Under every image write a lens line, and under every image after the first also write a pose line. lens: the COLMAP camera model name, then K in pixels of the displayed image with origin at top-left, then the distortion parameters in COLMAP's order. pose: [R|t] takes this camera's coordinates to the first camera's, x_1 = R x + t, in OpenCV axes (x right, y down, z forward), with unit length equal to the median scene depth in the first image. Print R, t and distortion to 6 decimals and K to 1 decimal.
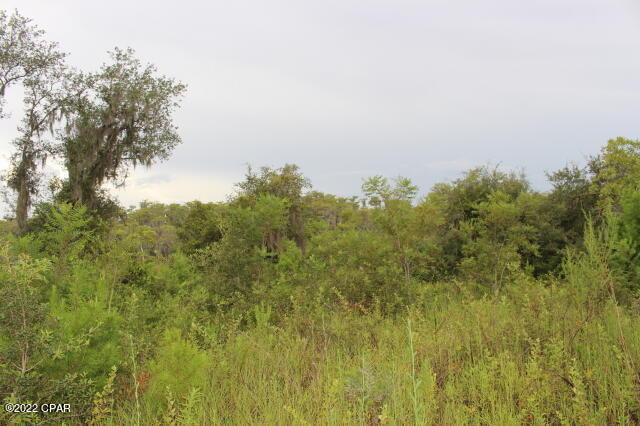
lens RADIAL K [[527.4, 0, 320.8], [0, 527.4, 210.4], [0, 0, 1]] dist [-0.102721, -0.003211]
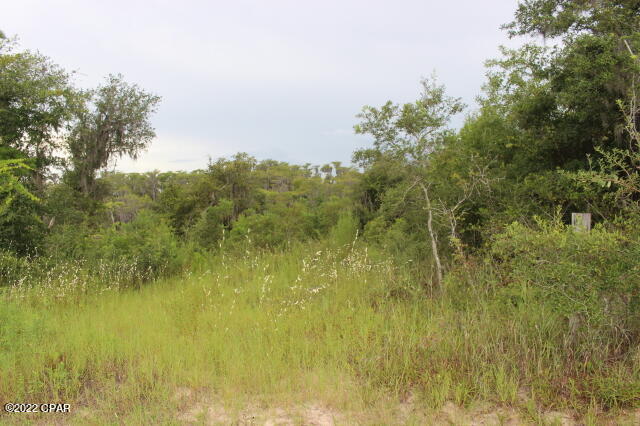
lens RADIAL K [[527.4, 0, 319.8], [0, 527.4, 214.5], [0, 0, 1]] dist [-0.102721, -0.003211]
pose [[0.996940, -0.012347, 0.077184, 0.034553], [0.006409, 0.997033, 0.076702, -0.036323], [-0.077902, -0.075973, 0.994062, -0.325232]]
